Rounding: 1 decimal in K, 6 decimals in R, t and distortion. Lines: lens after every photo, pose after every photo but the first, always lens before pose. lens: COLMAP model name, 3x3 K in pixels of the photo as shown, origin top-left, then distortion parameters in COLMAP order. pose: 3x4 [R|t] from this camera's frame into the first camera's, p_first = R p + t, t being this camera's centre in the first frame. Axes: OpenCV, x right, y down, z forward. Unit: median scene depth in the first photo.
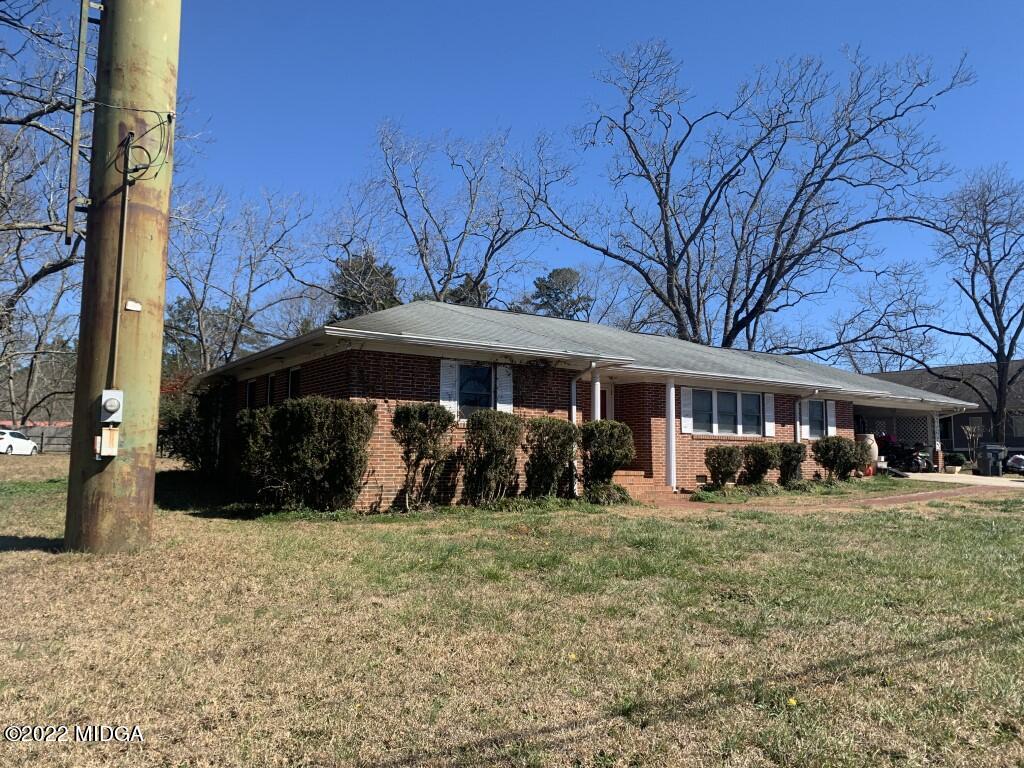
lens RADIAL K [[776.2, 0, 512.0], [0, 776.2, 388.0], [0, 0, 1]] dist [0.043715, -0.001023]
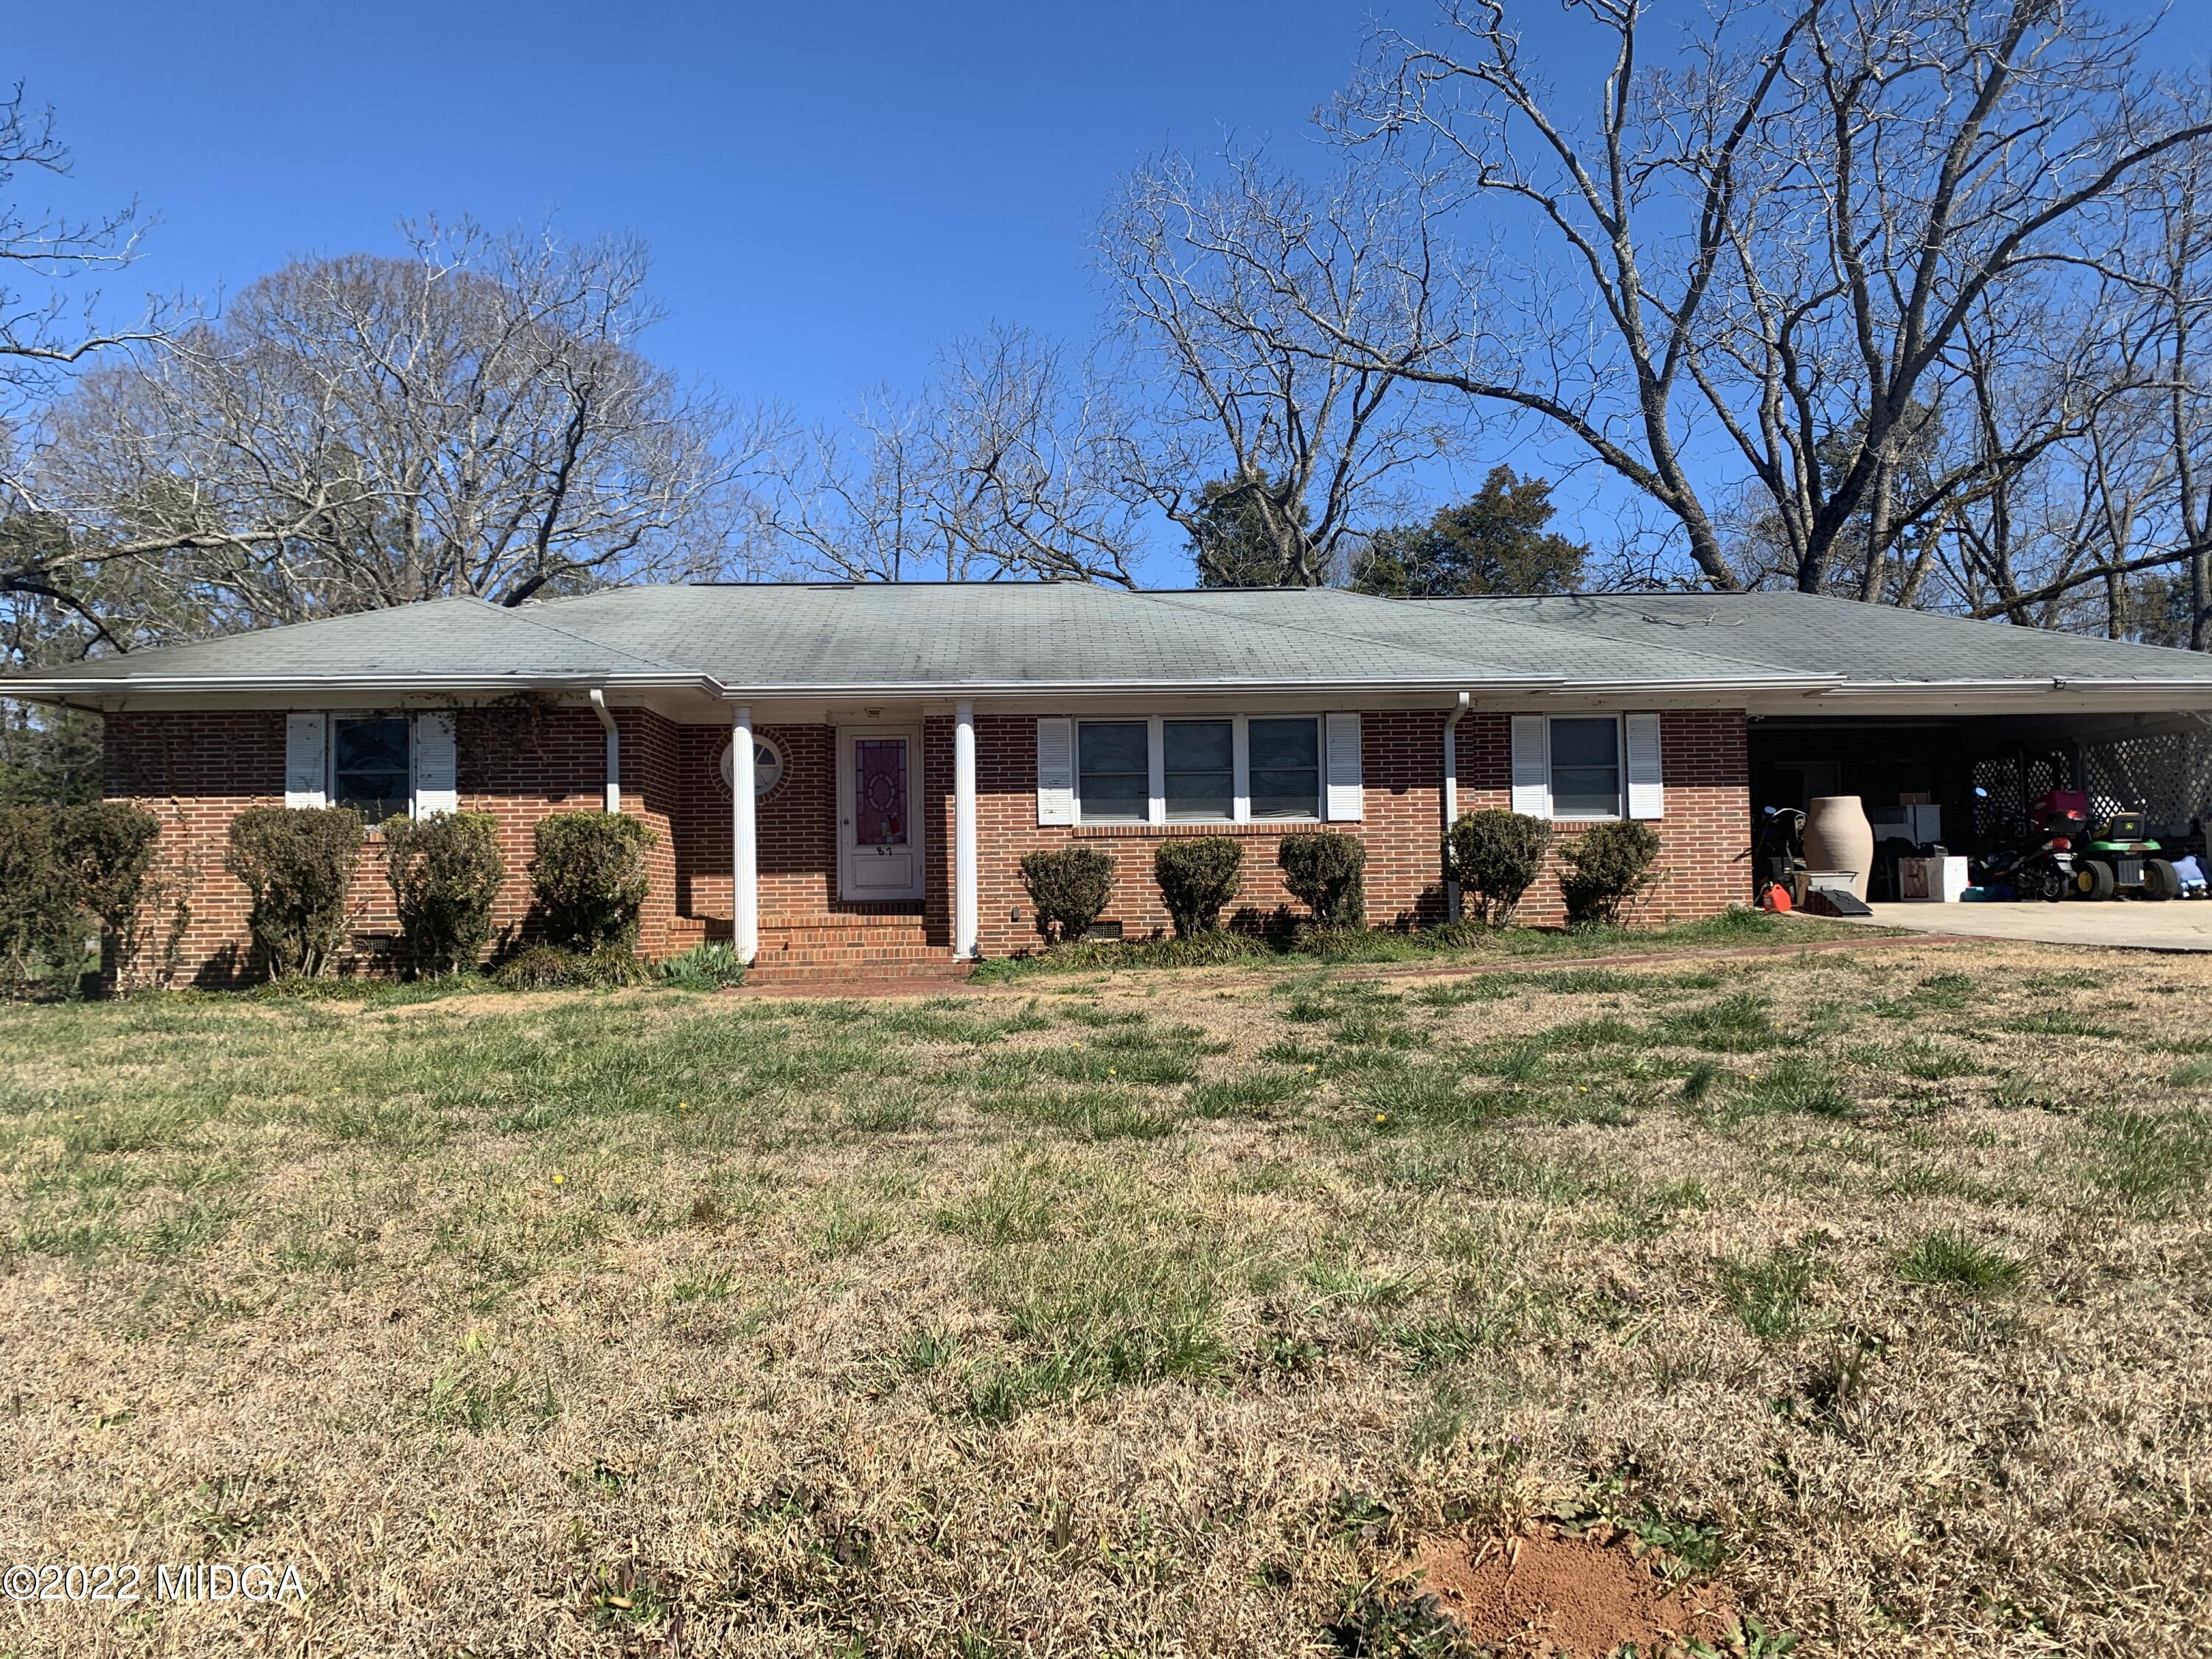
lens RADIAL K [[1676.8, 0, 1105.3], [0, 1676.8, 820.1], [0, 0, 1]] dist [0.043715, -0.001023]
pose [[0.853332, -0.049324, -0.519029, 0.726419], [0.072060, 0.997118, 0.023715, 0.035373], [0.516364, -0.057637, 0.854428, 0.224513]]
